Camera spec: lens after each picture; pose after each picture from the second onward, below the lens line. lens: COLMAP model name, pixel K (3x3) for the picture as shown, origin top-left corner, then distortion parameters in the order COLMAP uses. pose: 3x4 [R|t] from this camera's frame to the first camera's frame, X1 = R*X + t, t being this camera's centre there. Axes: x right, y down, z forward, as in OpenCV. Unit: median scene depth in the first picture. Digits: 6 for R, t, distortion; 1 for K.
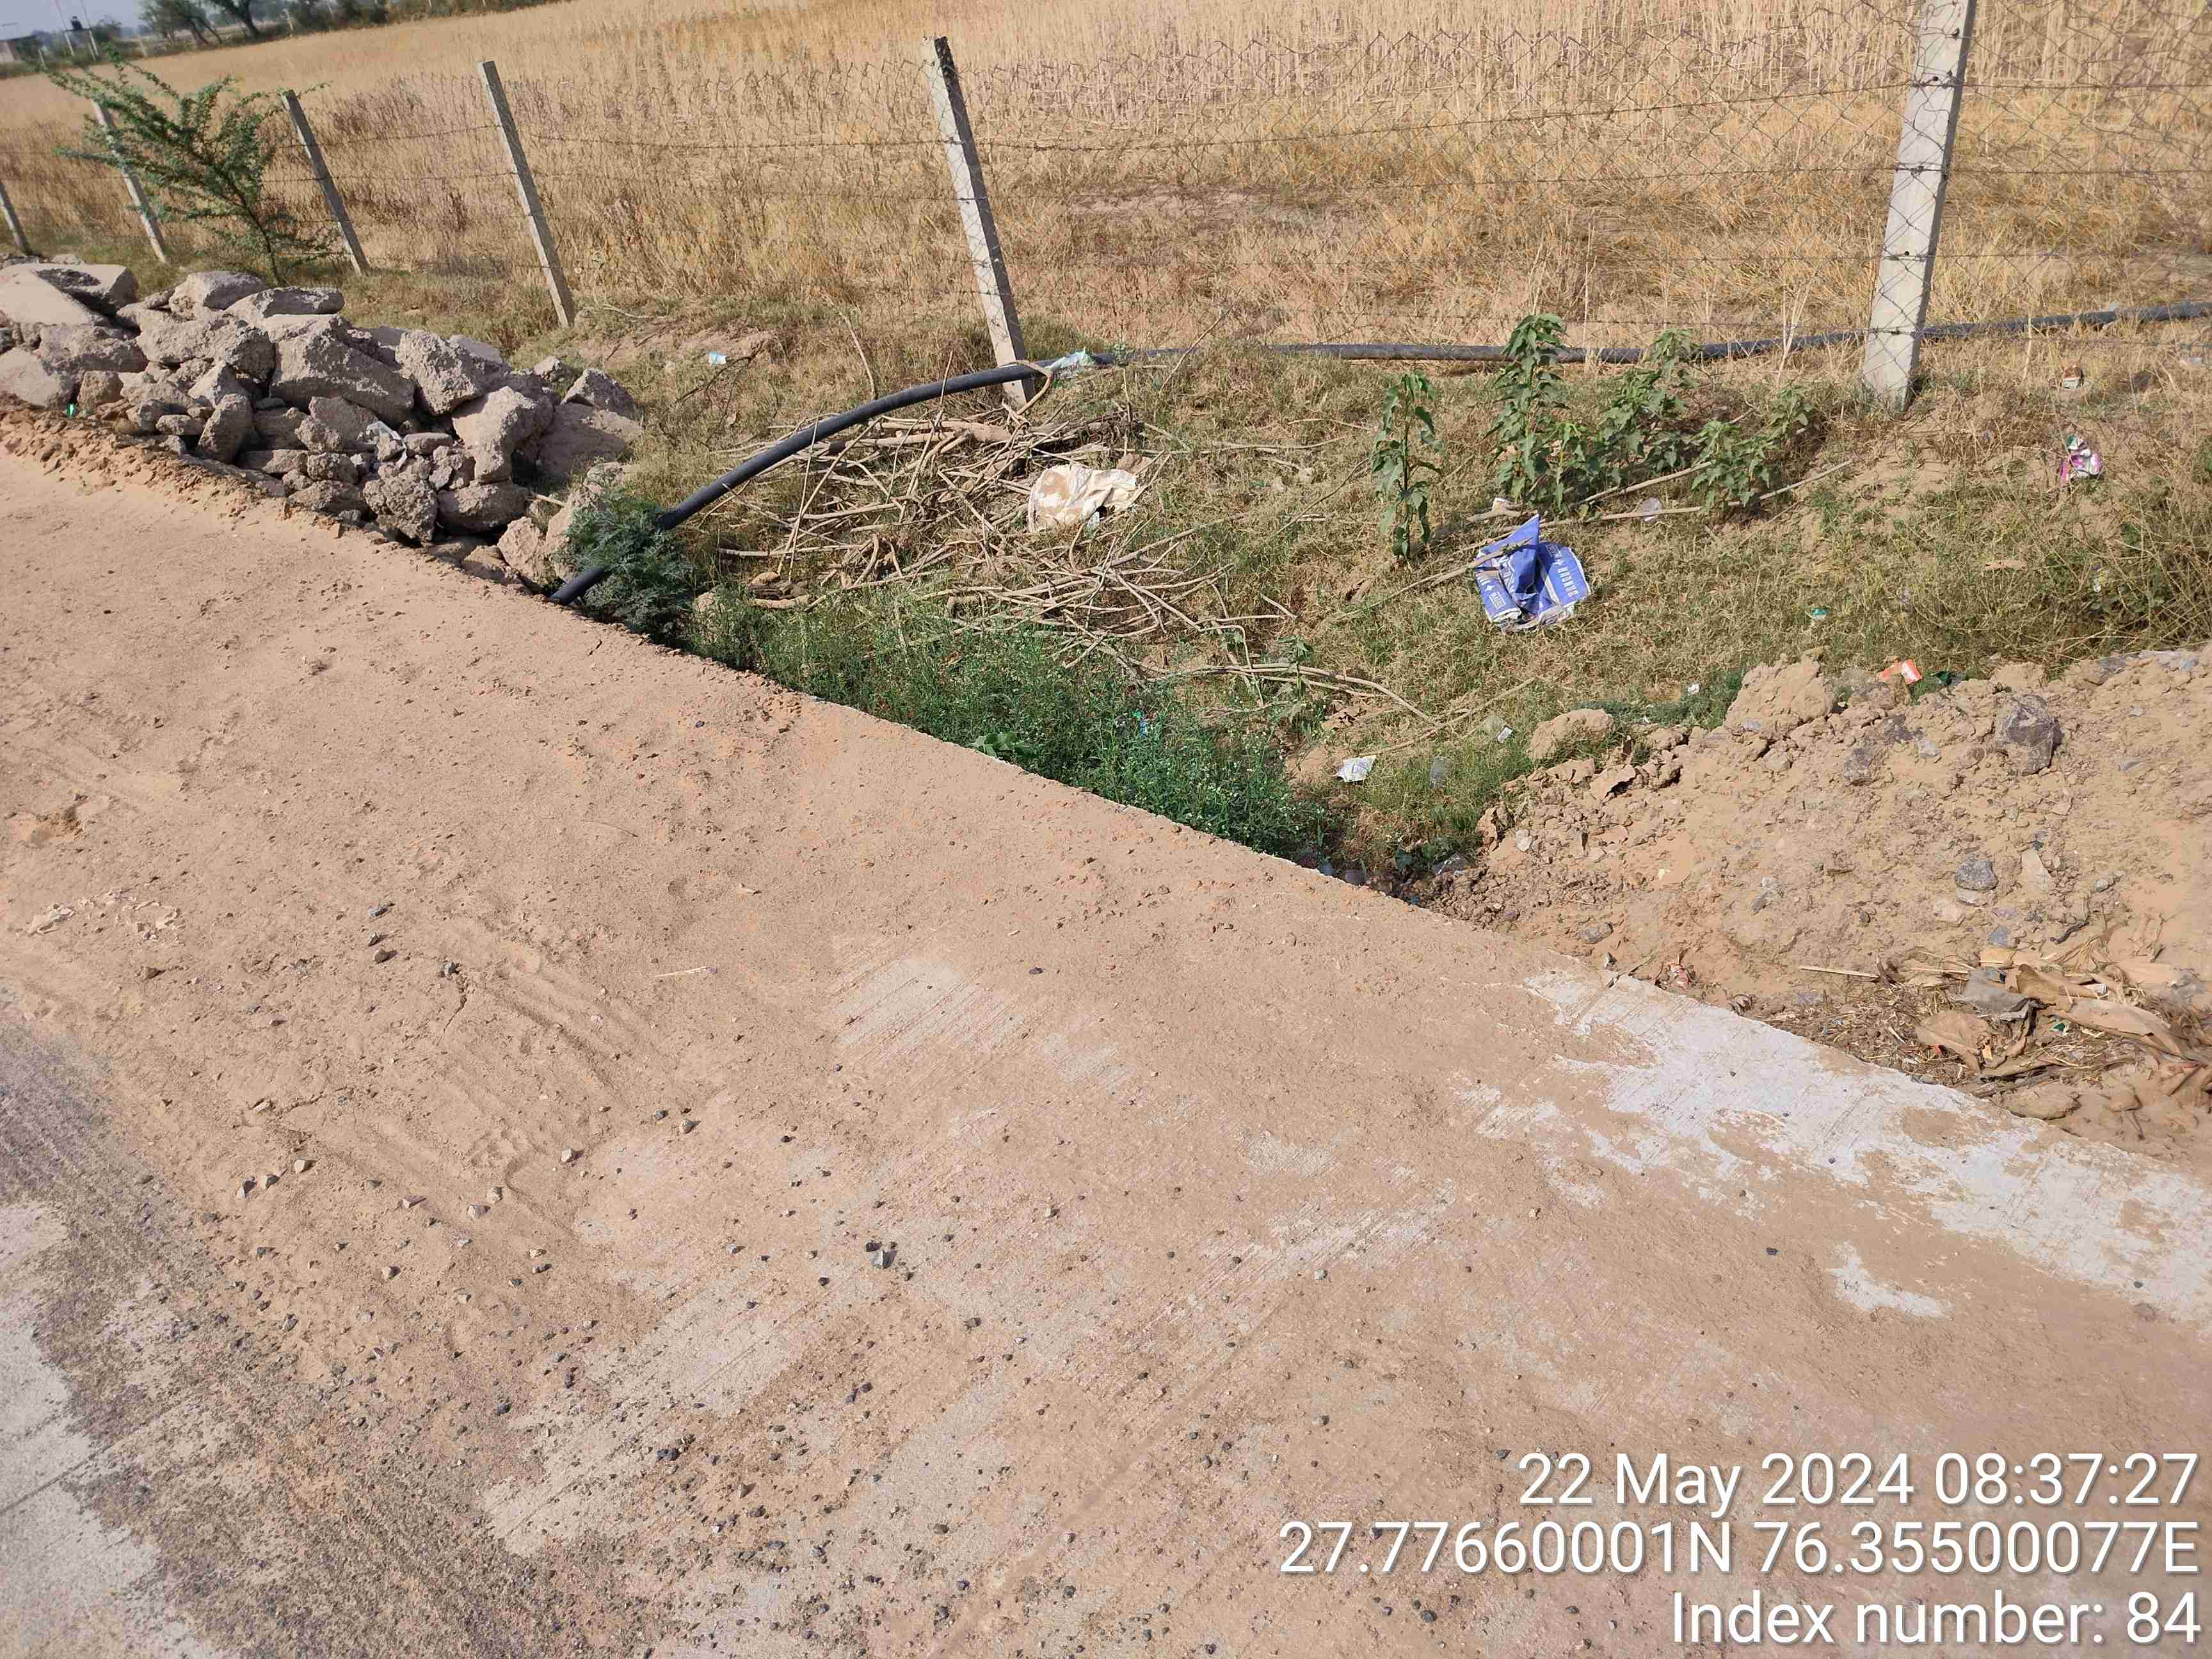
lens RADIAL K [[1541.4, 0, 1106.0], [0, 1541.4, 829.5], [0, 0, 1]] dist [0.001360, -0.004117]
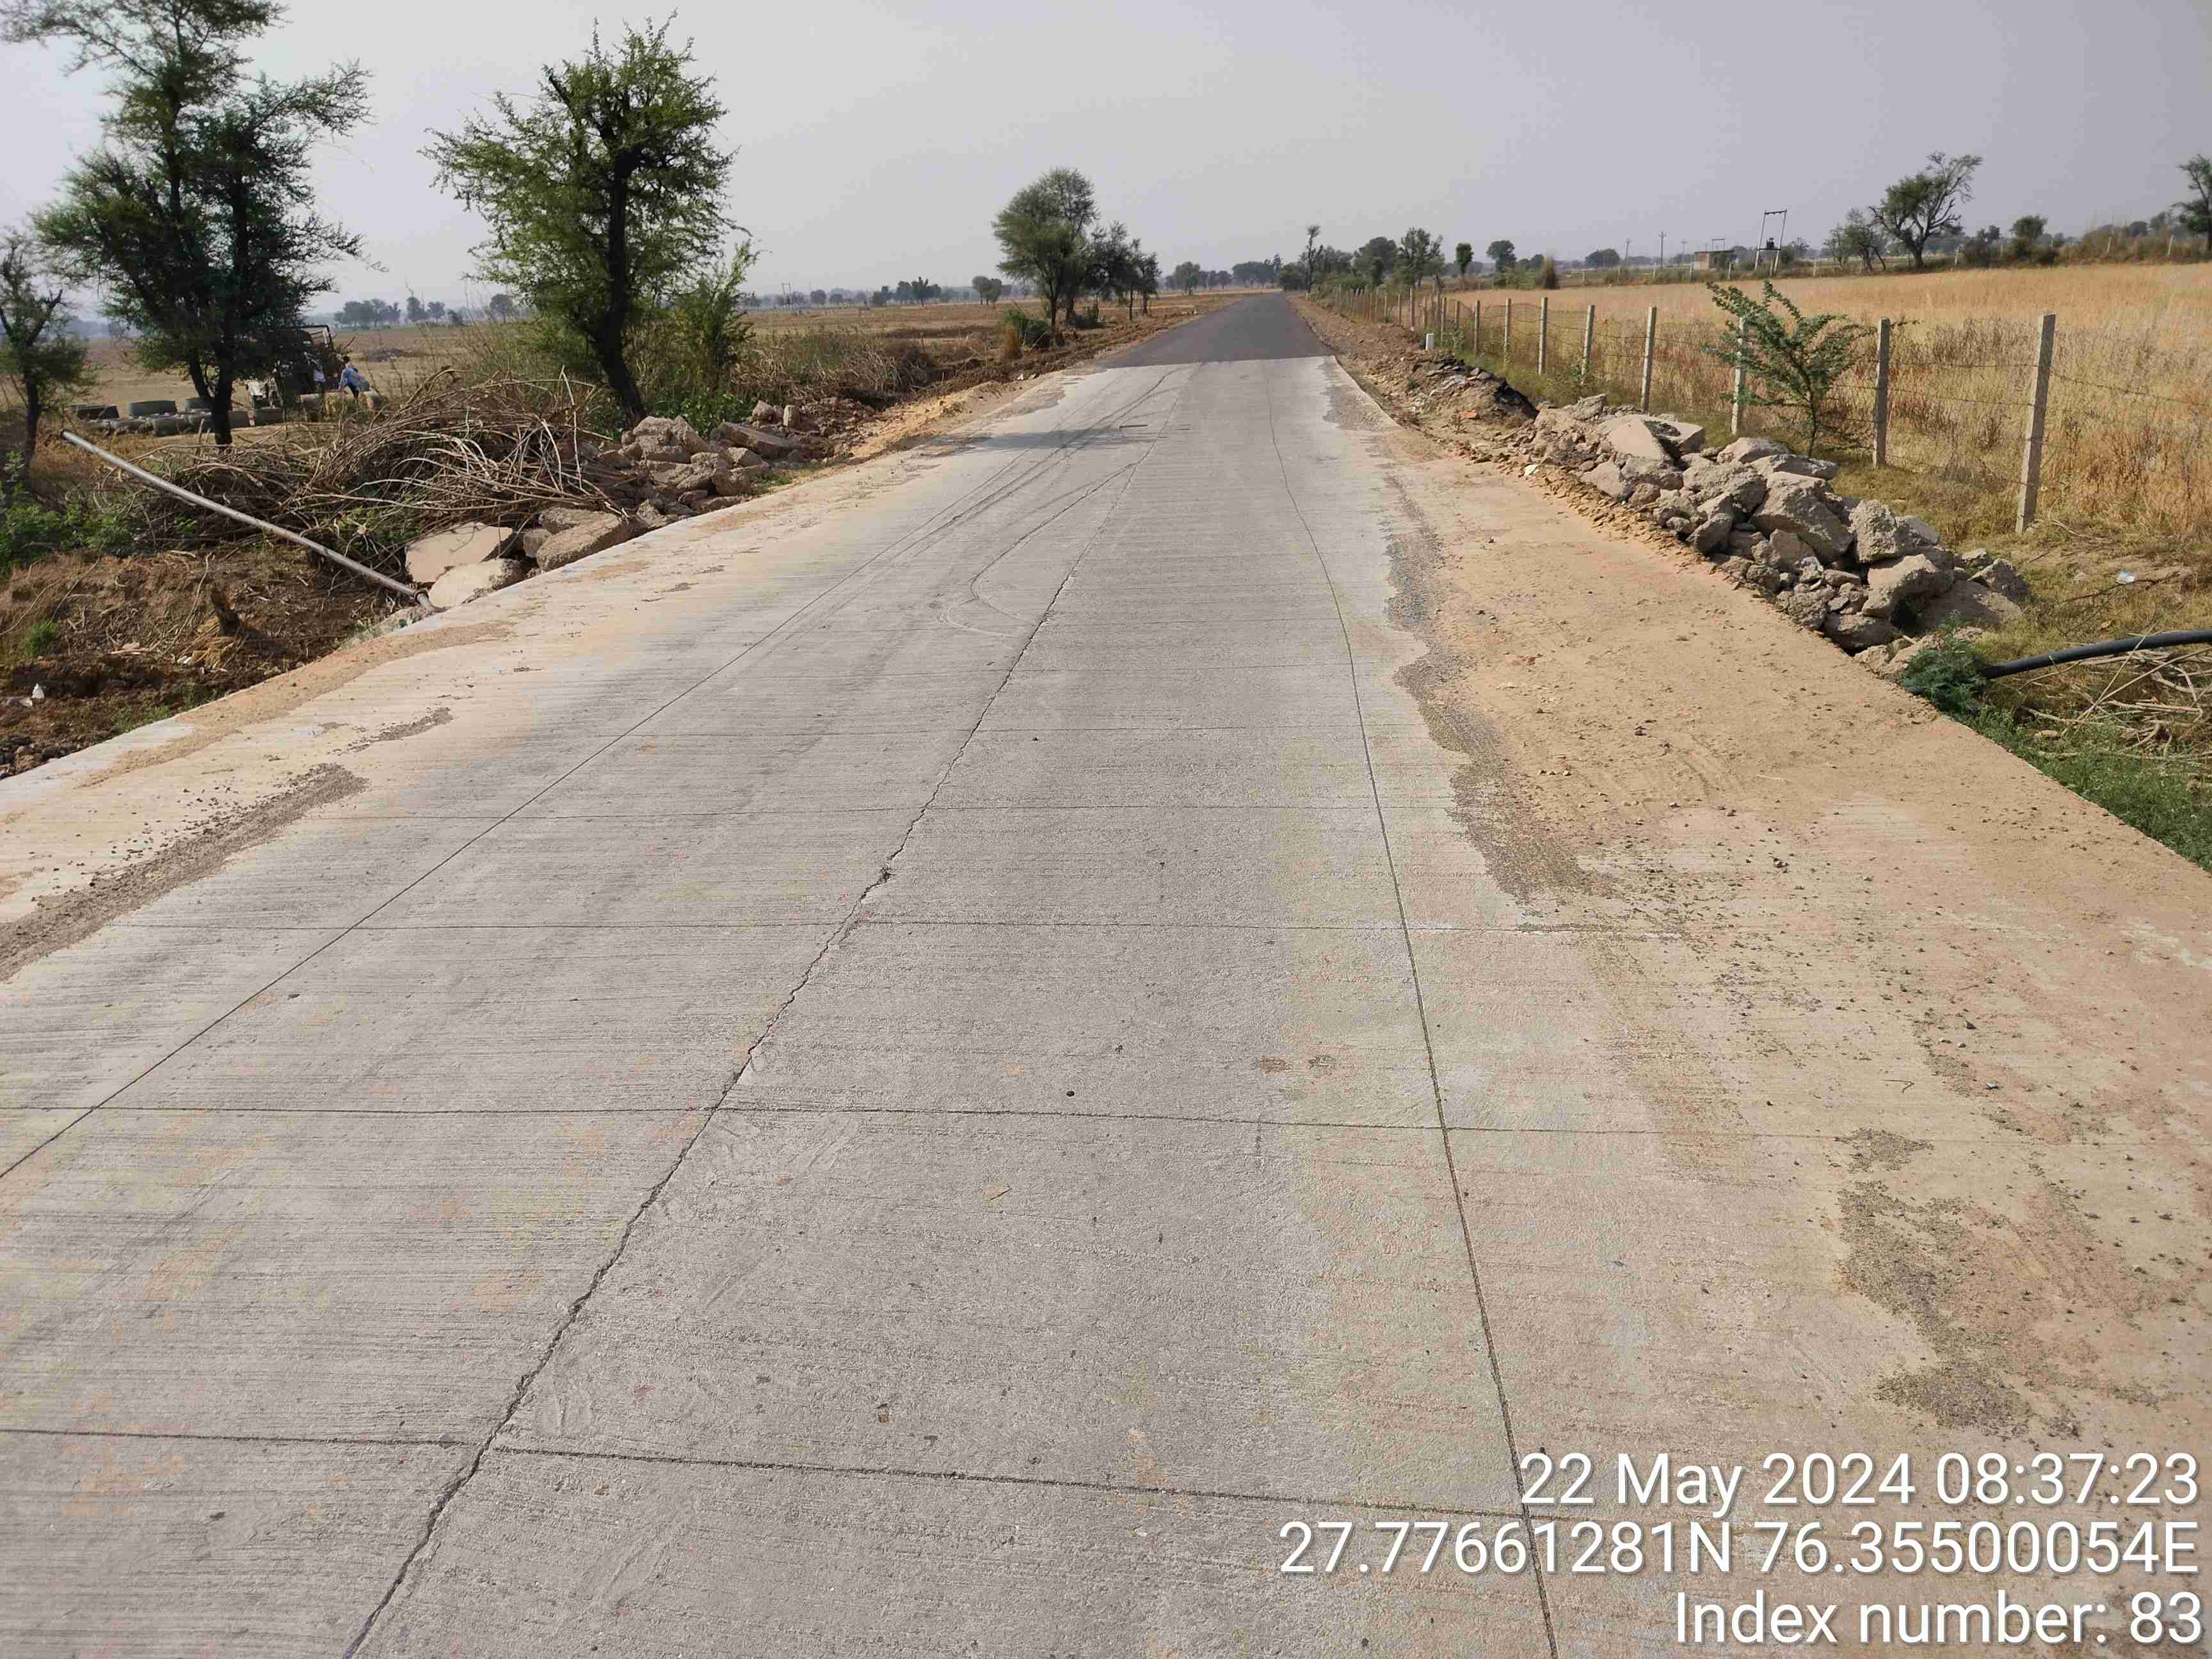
lens RADIAL K [[1541.4, 0, 1106.0], [0, 1541.4, 829.5], [0, 0, 1]] dist [0.001360, -0.004117]
pose [[0.604908, 0.340387, -0.719877, 0.196833], [-0.427234, 0.901631, 0.067326, 0.119468], [0.671980, 0.266830, 0.690829, -0.267679]]
